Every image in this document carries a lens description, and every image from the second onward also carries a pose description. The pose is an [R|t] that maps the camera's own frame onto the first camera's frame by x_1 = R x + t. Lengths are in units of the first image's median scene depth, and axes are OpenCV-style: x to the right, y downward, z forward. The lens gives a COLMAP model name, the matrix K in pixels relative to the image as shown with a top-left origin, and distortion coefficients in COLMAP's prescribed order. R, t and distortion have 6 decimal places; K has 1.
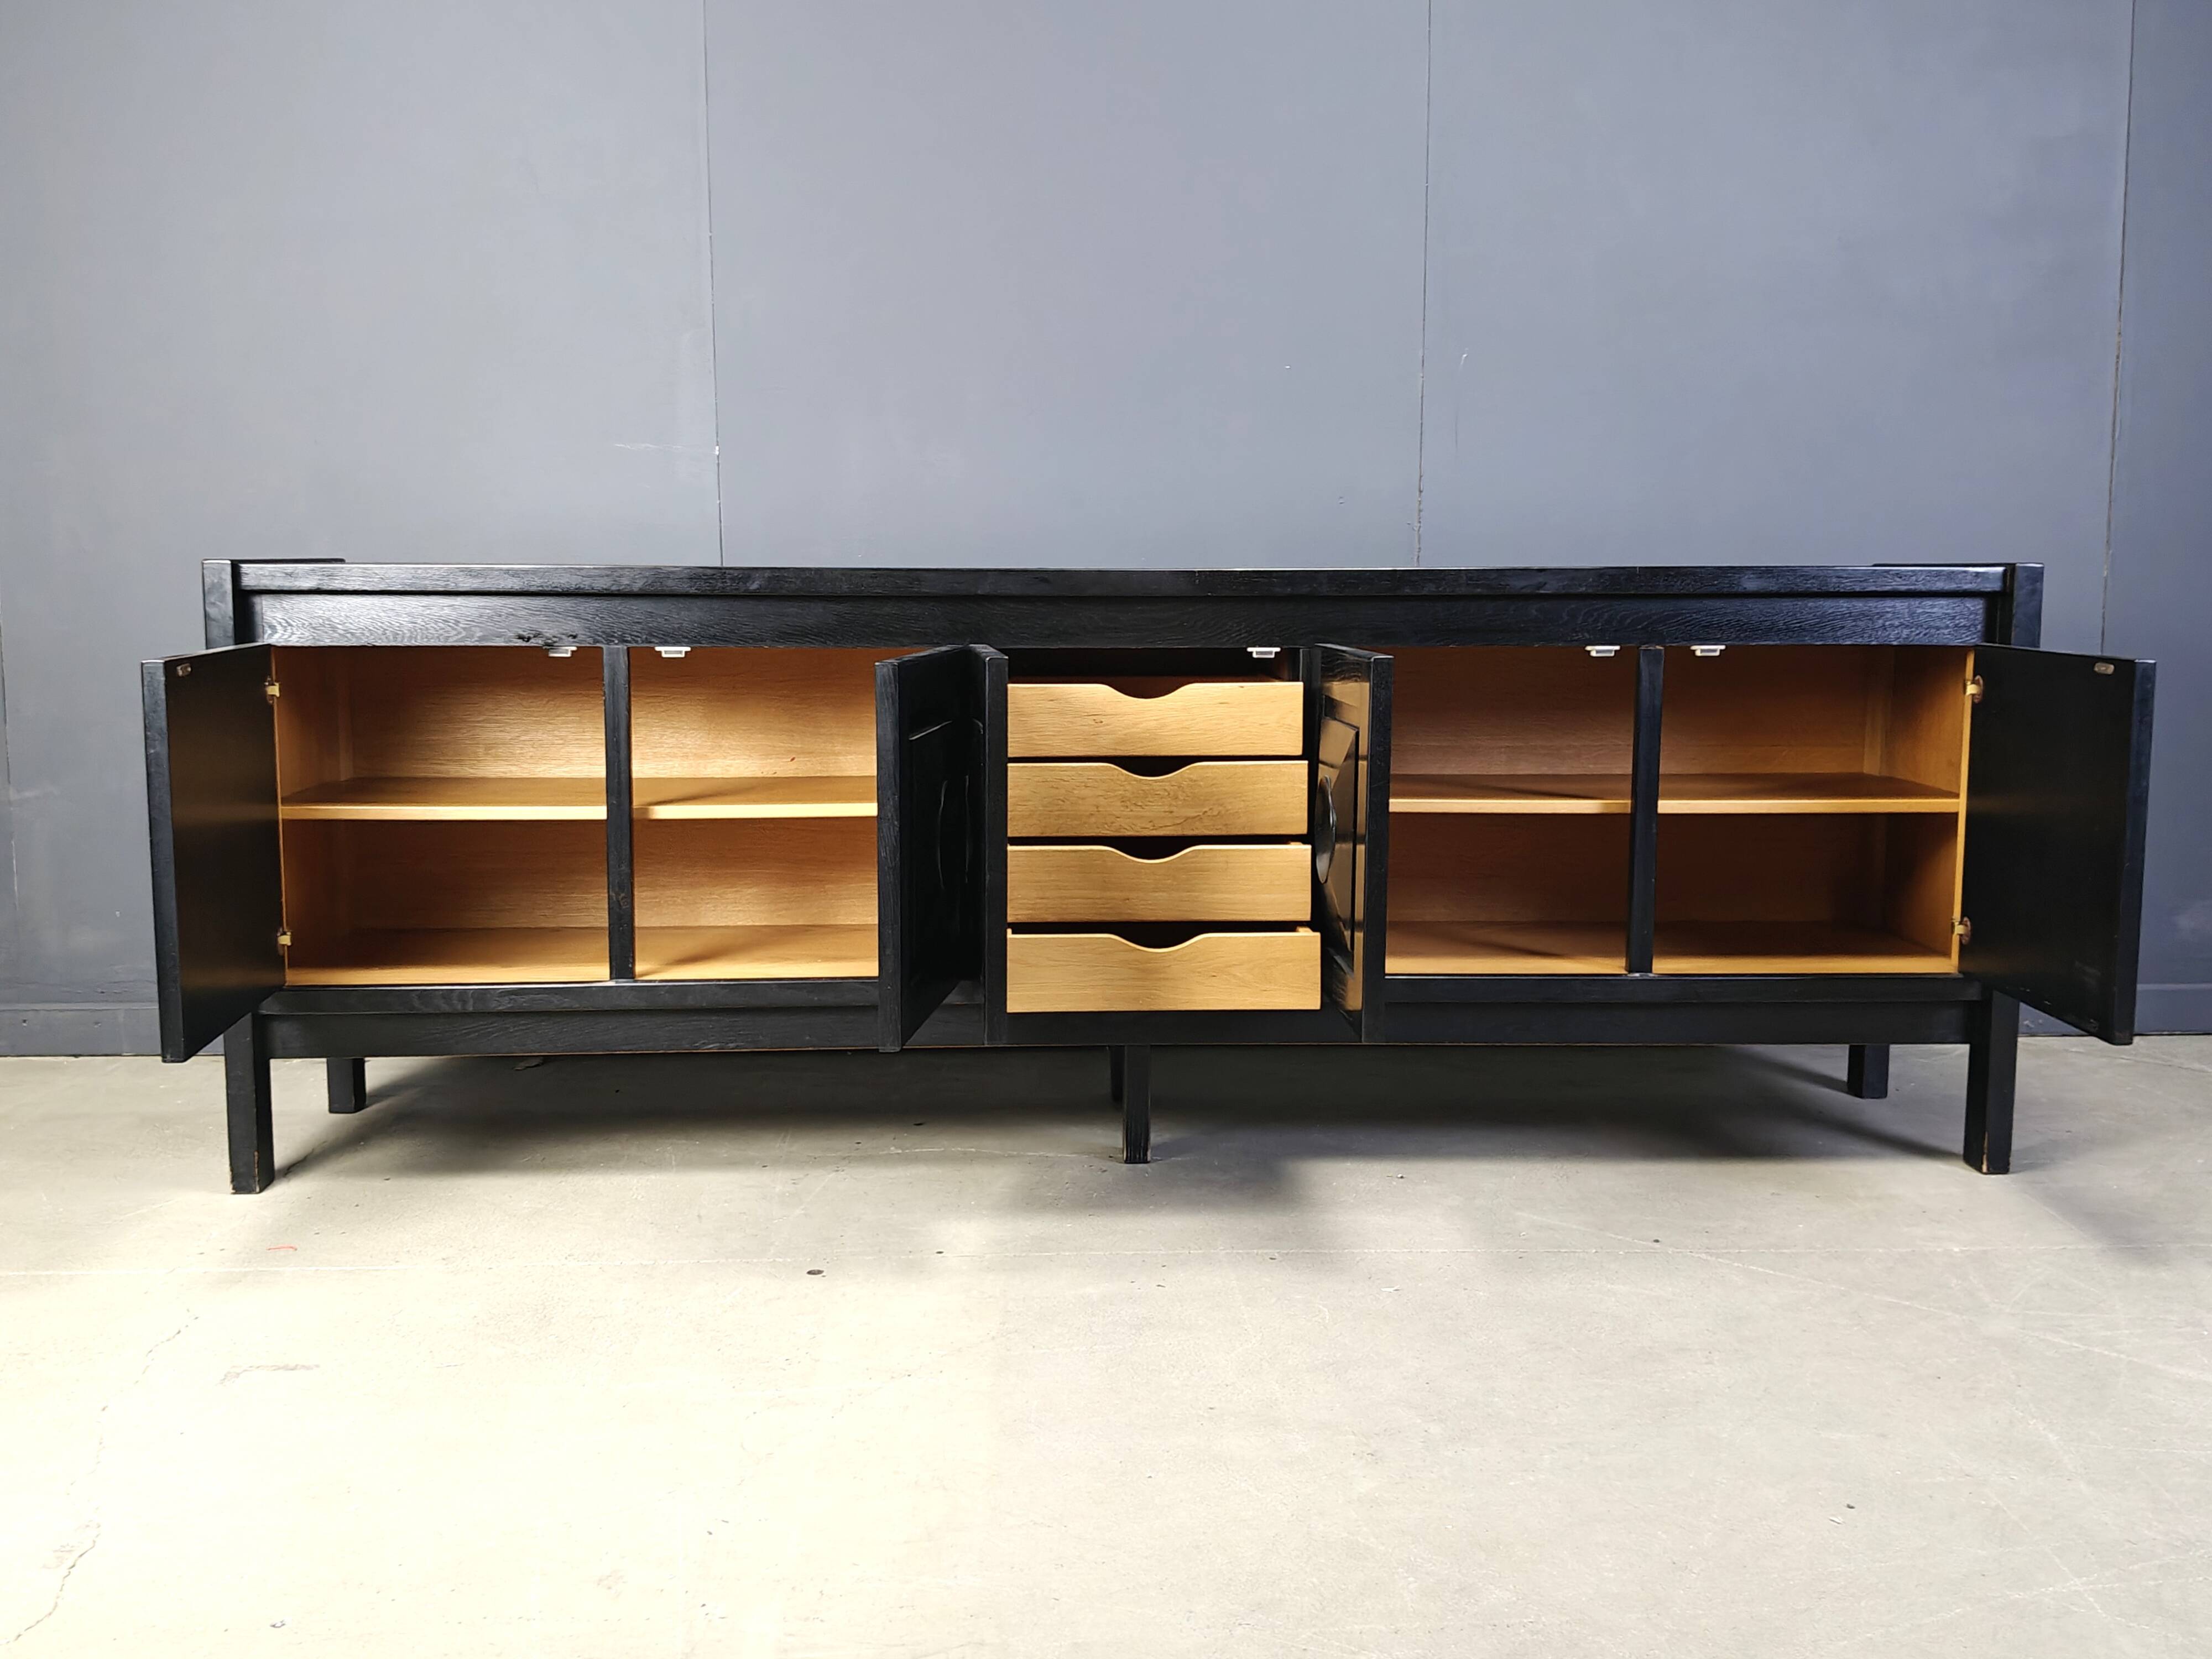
lens RADIAL K [[2138.4, 0, 1109.5], [0, 2138.4, 821.8], [0, 0, 1]] dist [0.173486, -0.482709]
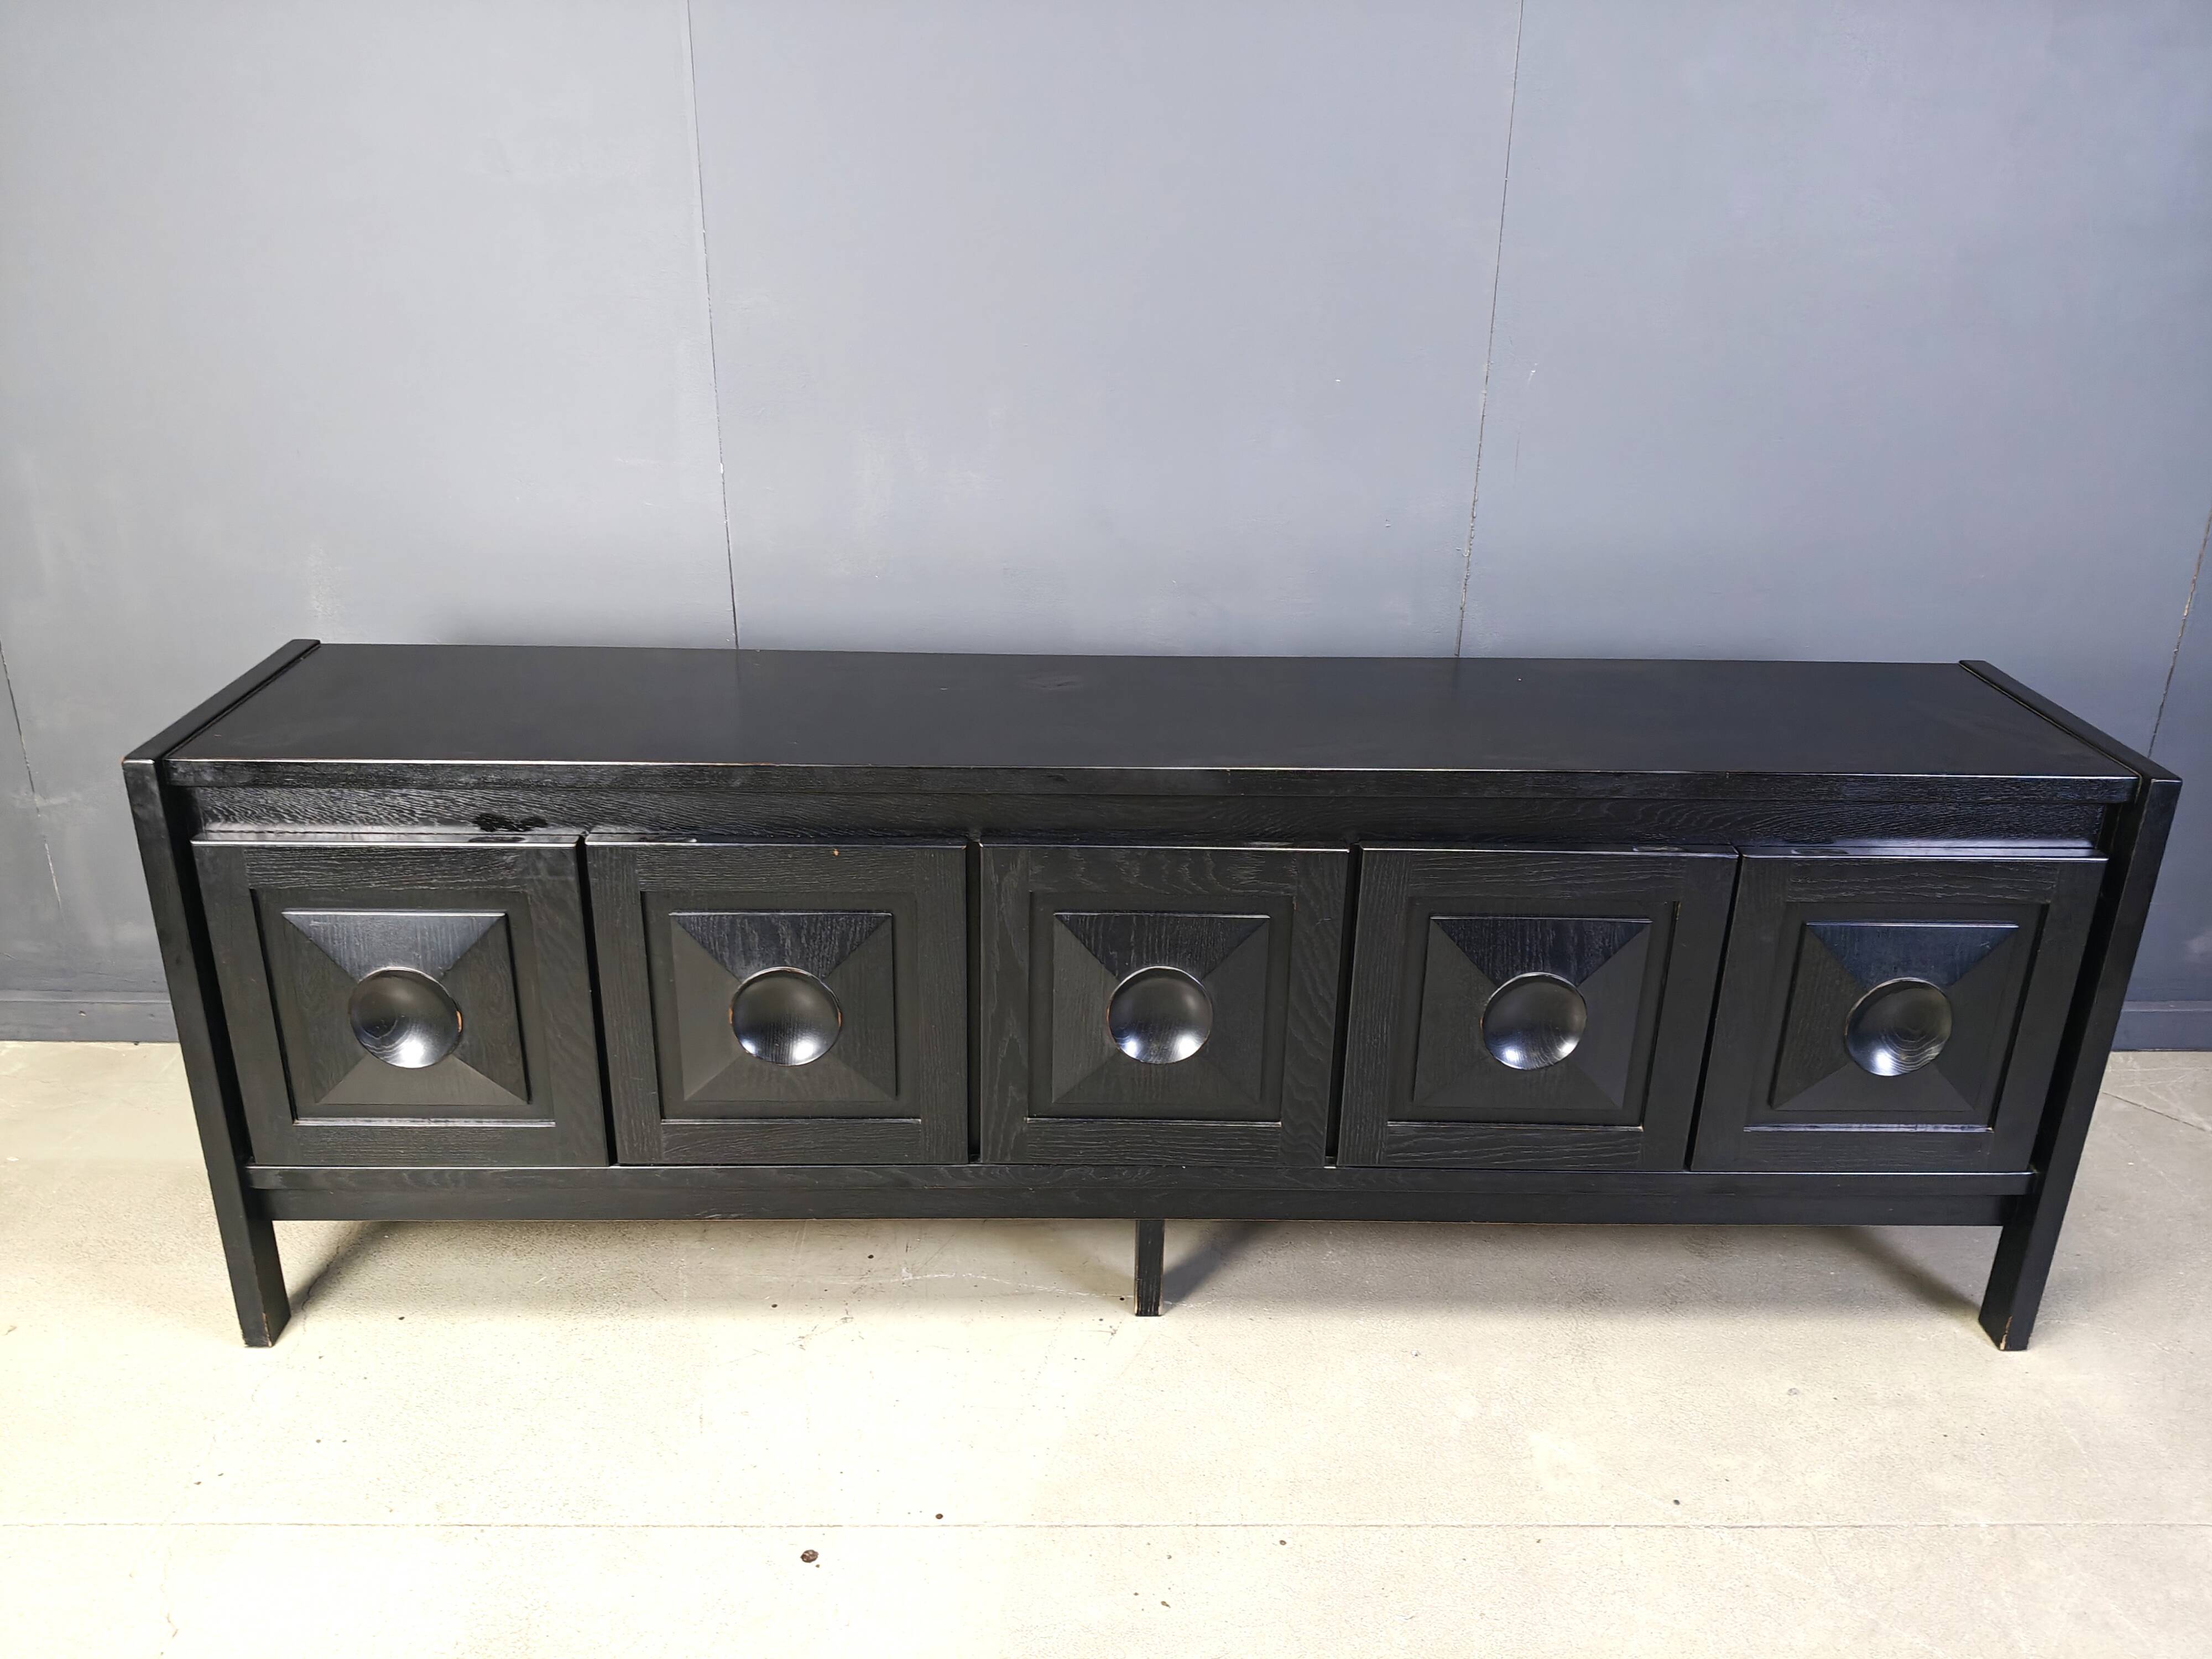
lens RADIAL K [[1725.0, 0, 1108.7], [0, 1725.0, 820.7], [0, 0, 1]] dist [0.044315, -0.104820]
pose [[0.999519, 0.024946, -0.018442, 0.003723], [-0.019227, 0.964658, 0.262804, -0.281853], [0.024346, -0.262322, 0.964673, 0.301875]]
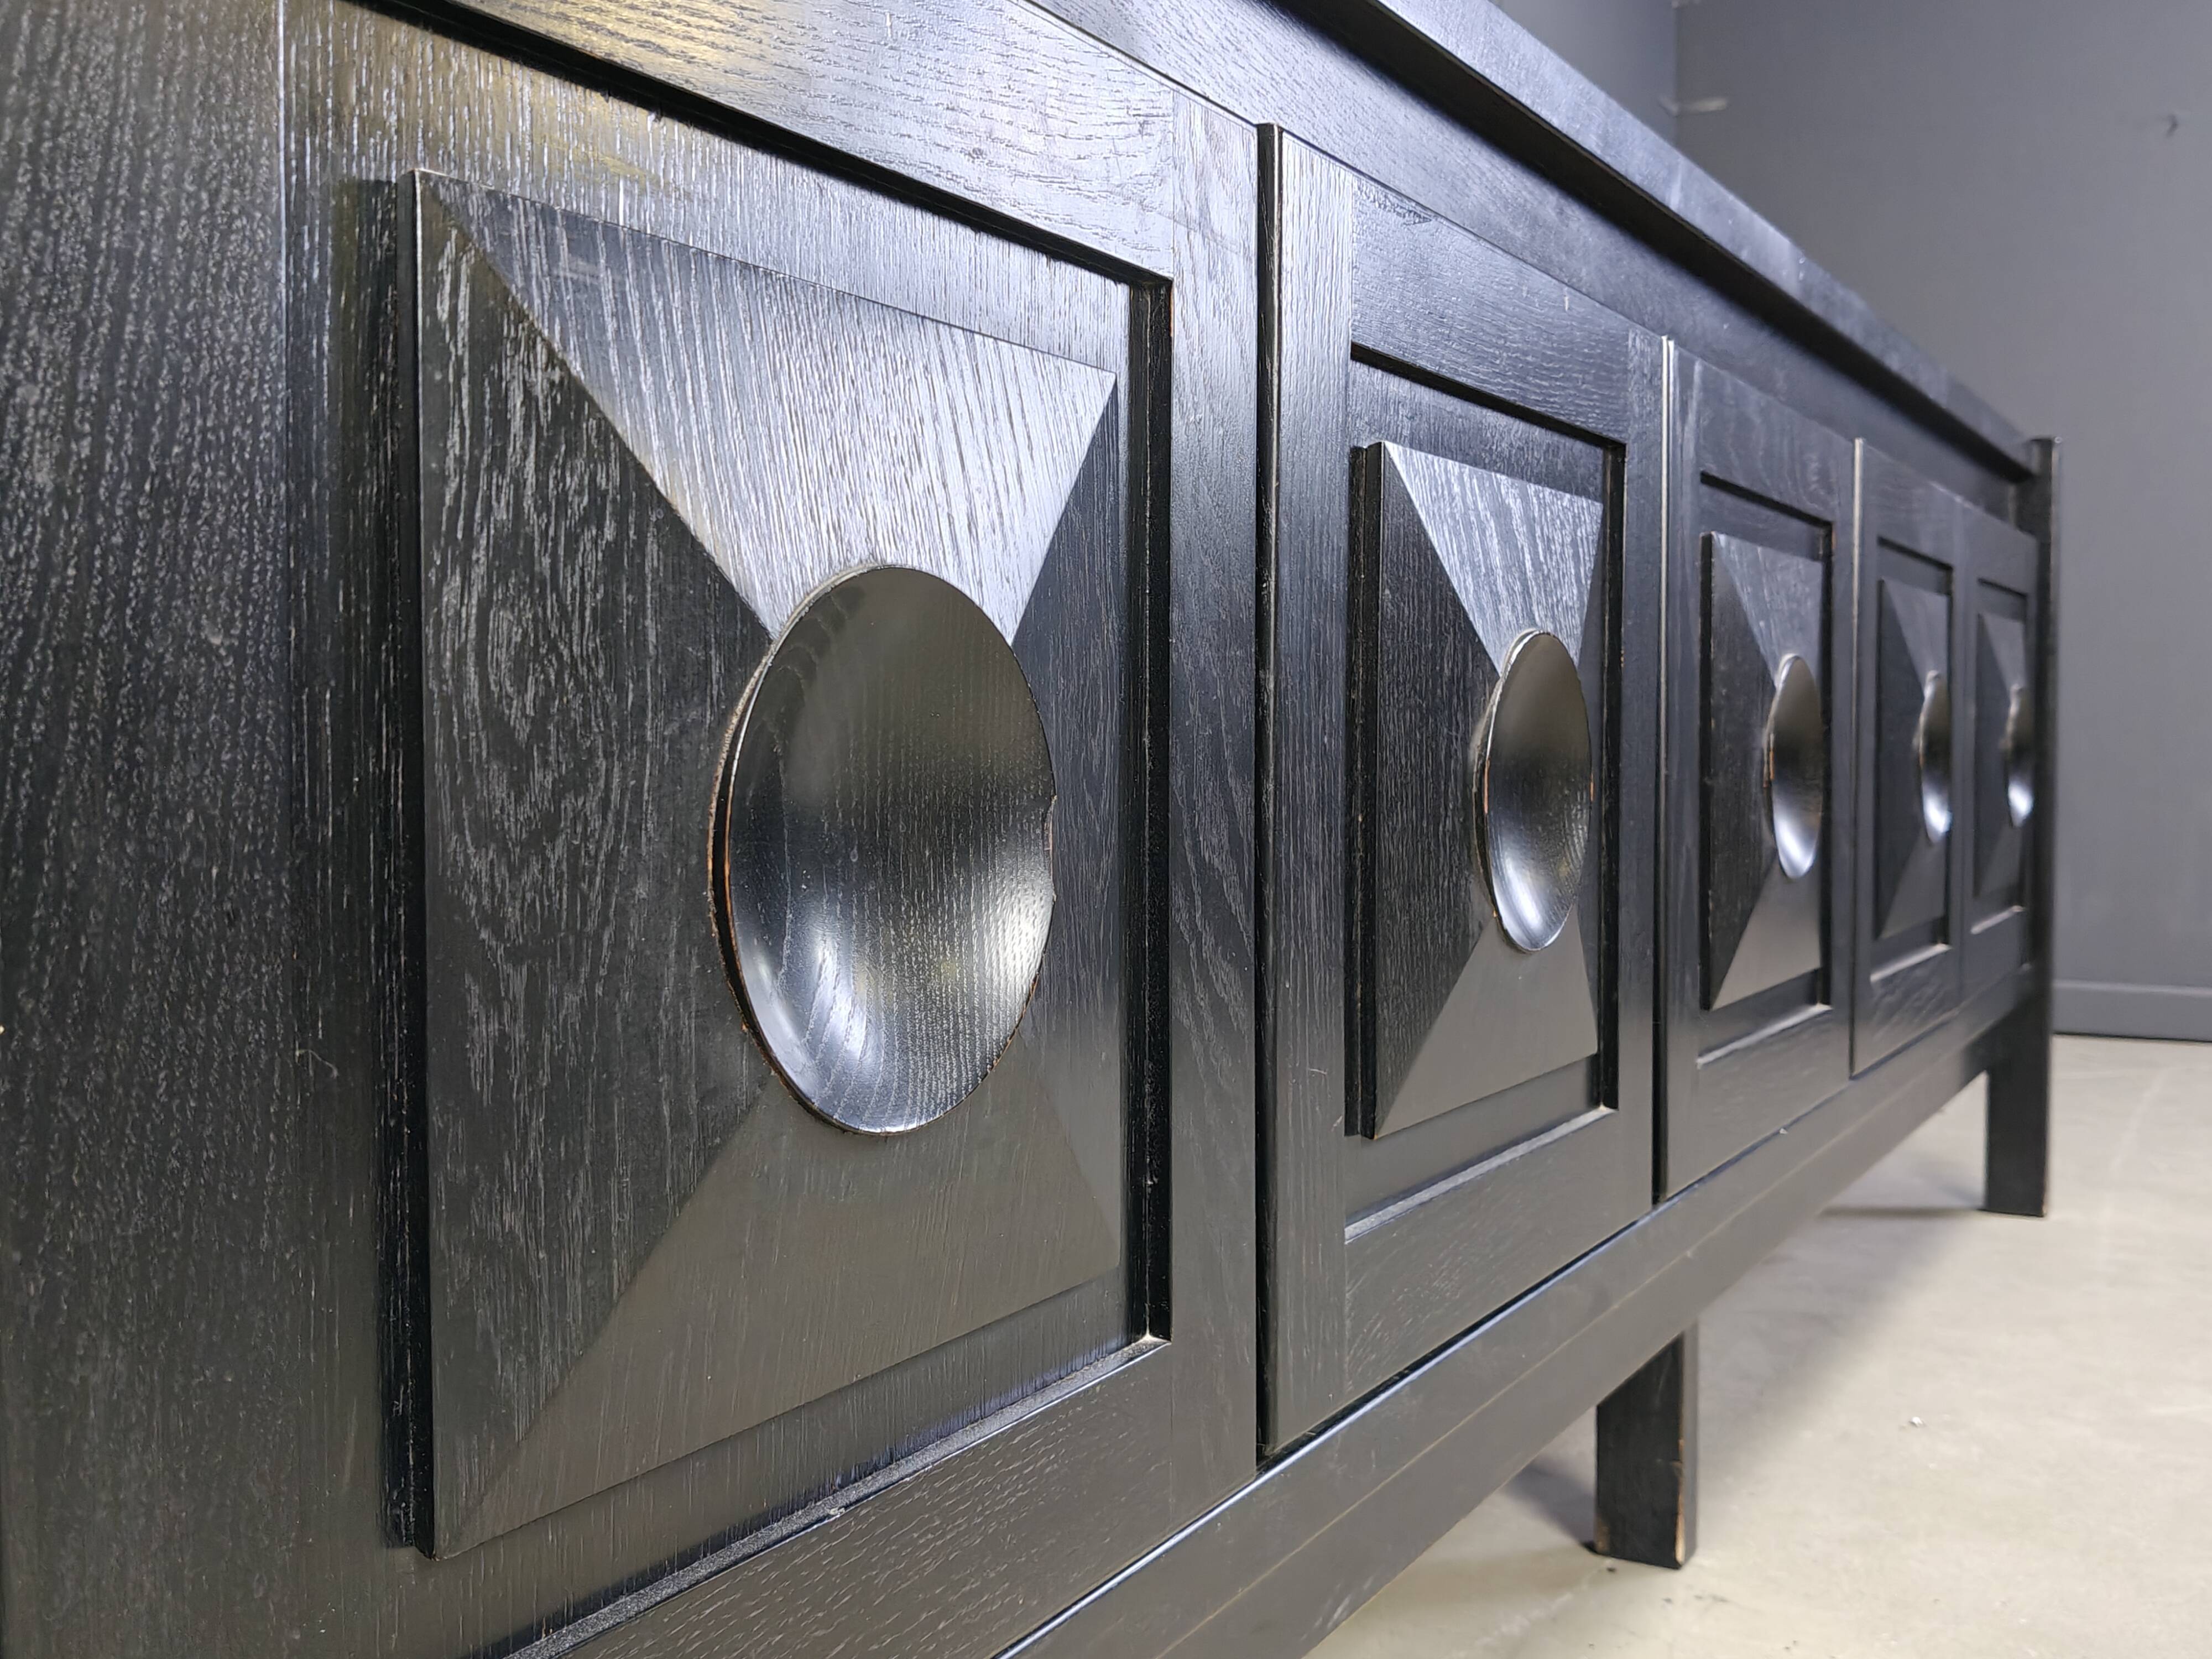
lens RADIAL K [[2138.4, 0, 1109.5], [0, 2138.4, 821.8], [0, 0, 1]] dist [0.173486, -0.482709]
pose [[0.547005, -0.038726, 0.836233, -0.449217], [0.108774, 0.993749, -0.025132, 0.002971], [-0.830032, 0.104708, 0.547798, 0.870166]]
